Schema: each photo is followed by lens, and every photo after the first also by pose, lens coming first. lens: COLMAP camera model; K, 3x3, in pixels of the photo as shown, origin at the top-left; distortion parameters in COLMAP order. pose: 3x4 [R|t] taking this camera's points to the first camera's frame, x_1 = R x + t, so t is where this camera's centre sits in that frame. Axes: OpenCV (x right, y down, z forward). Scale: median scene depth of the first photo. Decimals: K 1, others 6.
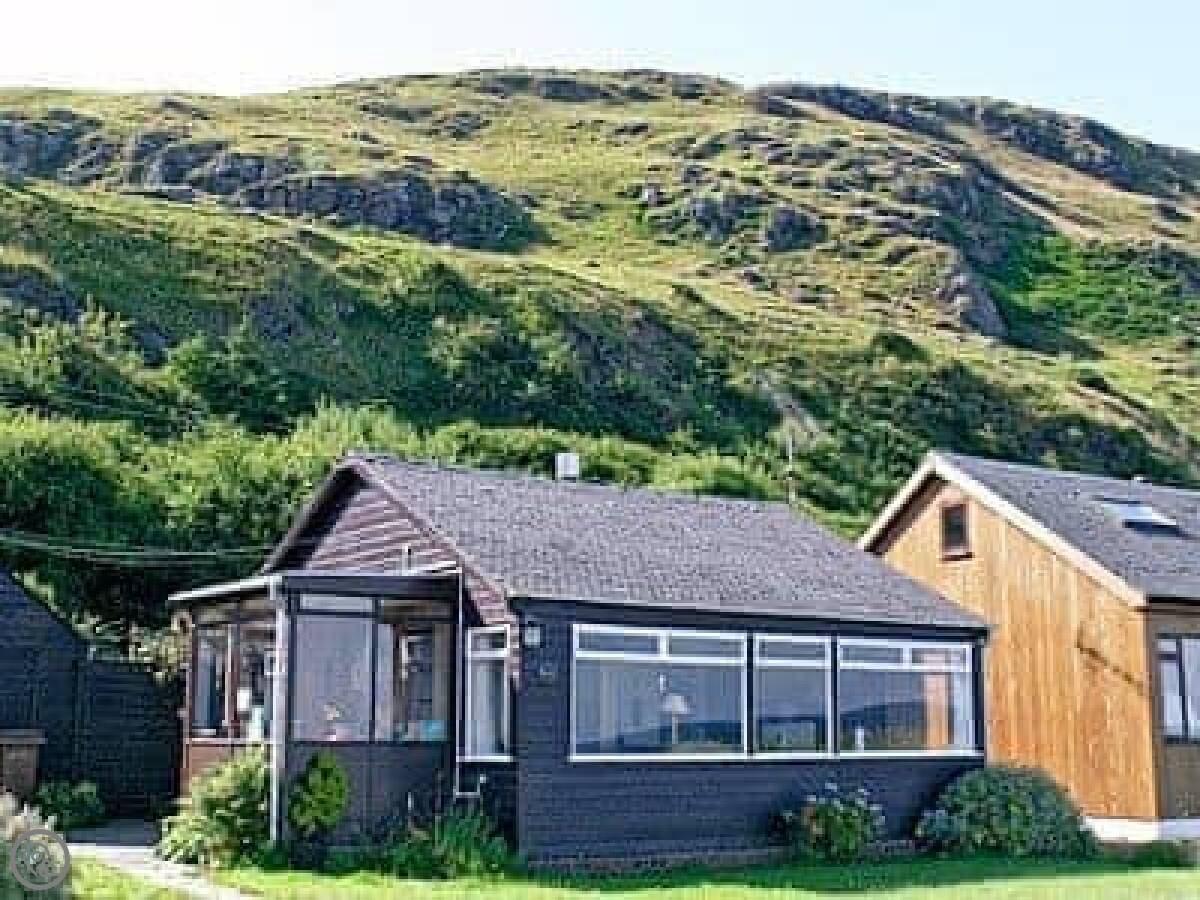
lens RADIAL K [[1508.4, 0, 600.0], [0, 1508.4, 450.0], [0, 0, 1]] dist [-0.095549, 0.017700]
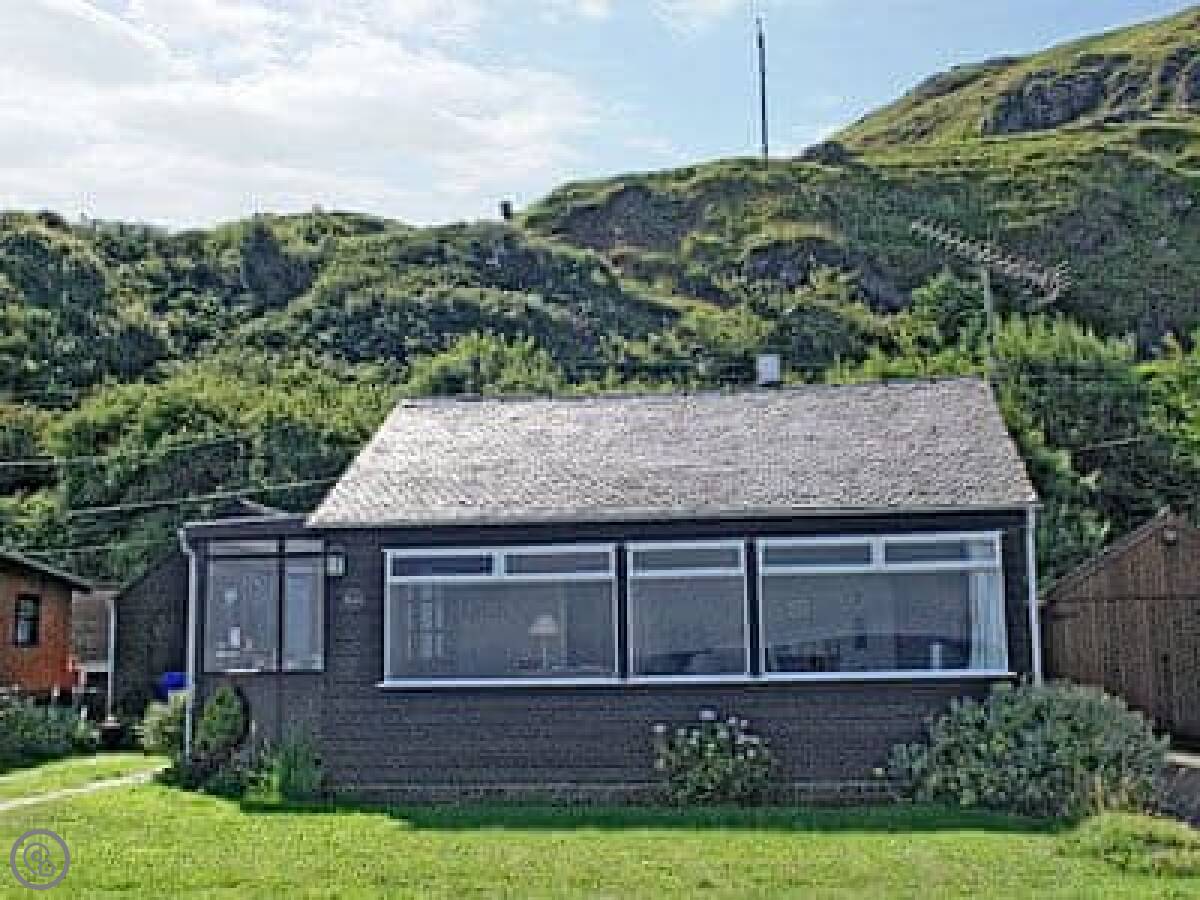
lens RADIAL K [[1451.6, 0, 600.0], [0, 1451.6, 450.0], [0, 0, 1]] dist [-0.000090, 0.039579]
pose [[0.739614, -0.117811, -0.662640, 0.610492], [0.146530, 0.989130, -0.012305, 0.068155], [0.656886, -0.087996, 0.748837, 0.311082]]
